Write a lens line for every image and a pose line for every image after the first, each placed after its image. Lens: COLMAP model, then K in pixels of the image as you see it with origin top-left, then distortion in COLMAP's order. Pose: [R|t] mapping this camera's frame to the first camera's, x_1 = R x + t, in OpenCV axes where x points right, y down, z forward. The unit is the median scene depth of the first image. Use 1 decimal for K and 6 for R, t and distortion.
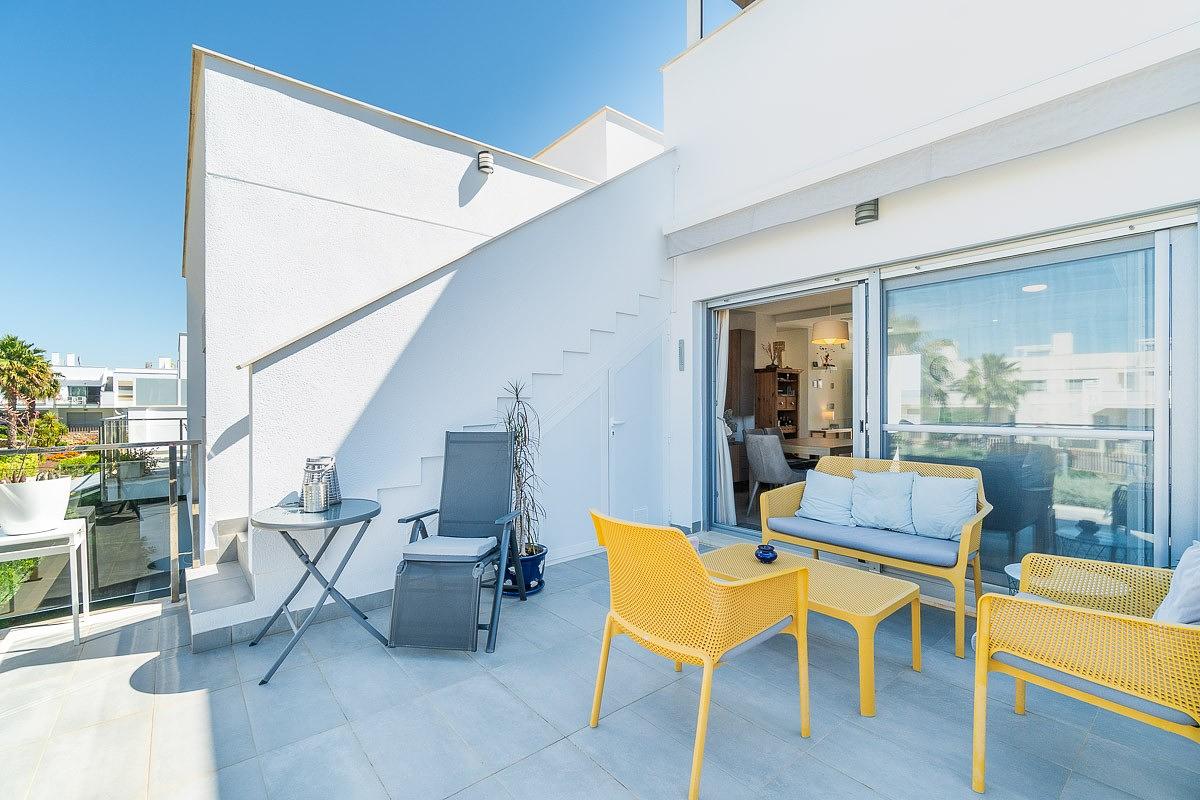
lens RADIAL K [[523.9, 0, 597.8], [0, 523.9, 405.0], [0, 0, 1]] dist [0.002549, -0.000070]
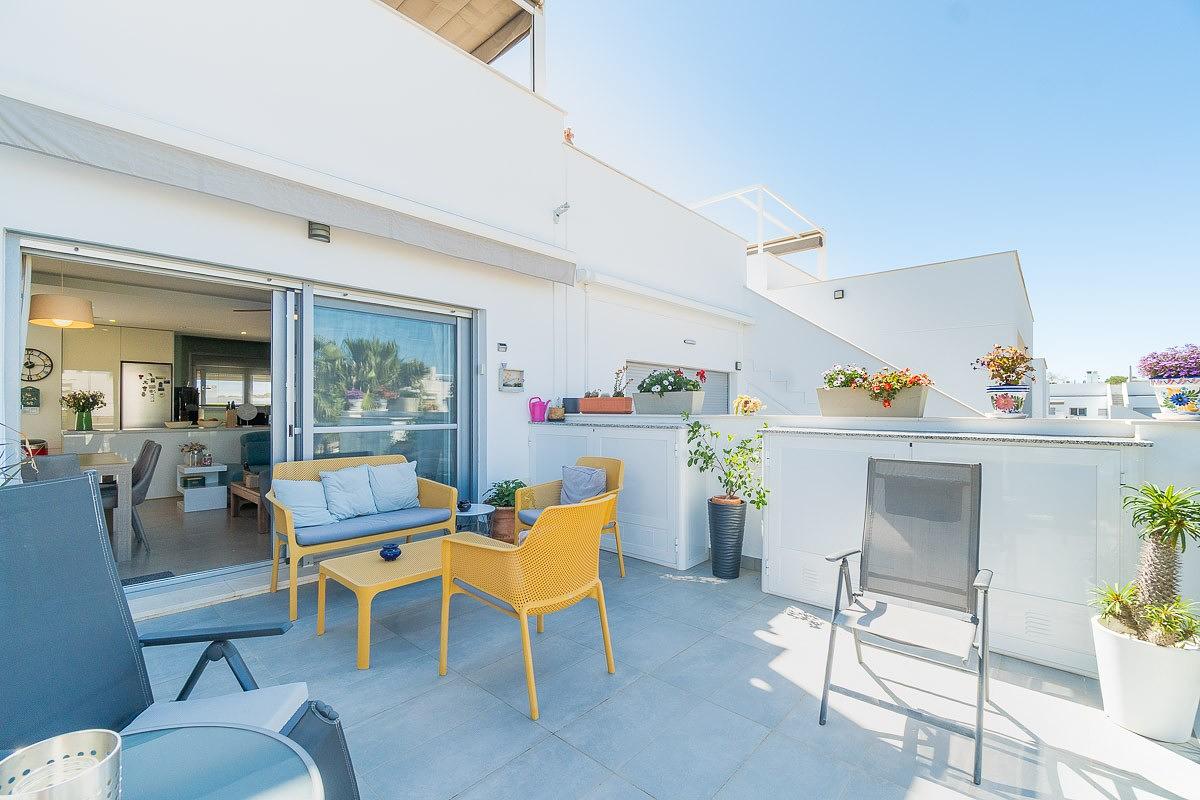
lens RADIAL K [[493.3, 0, 596.3], [0, 493.3, 402.9], [0, 0, 1]] dist [-0.000932, -0.000029]
pose [[-0.131039, 0.012875, 0.991294, -0.582524], [0.000773, 0.999917, -0.012884, -0.000691], [-0.991377, -0.000922, -0.131038, 0.585873]]
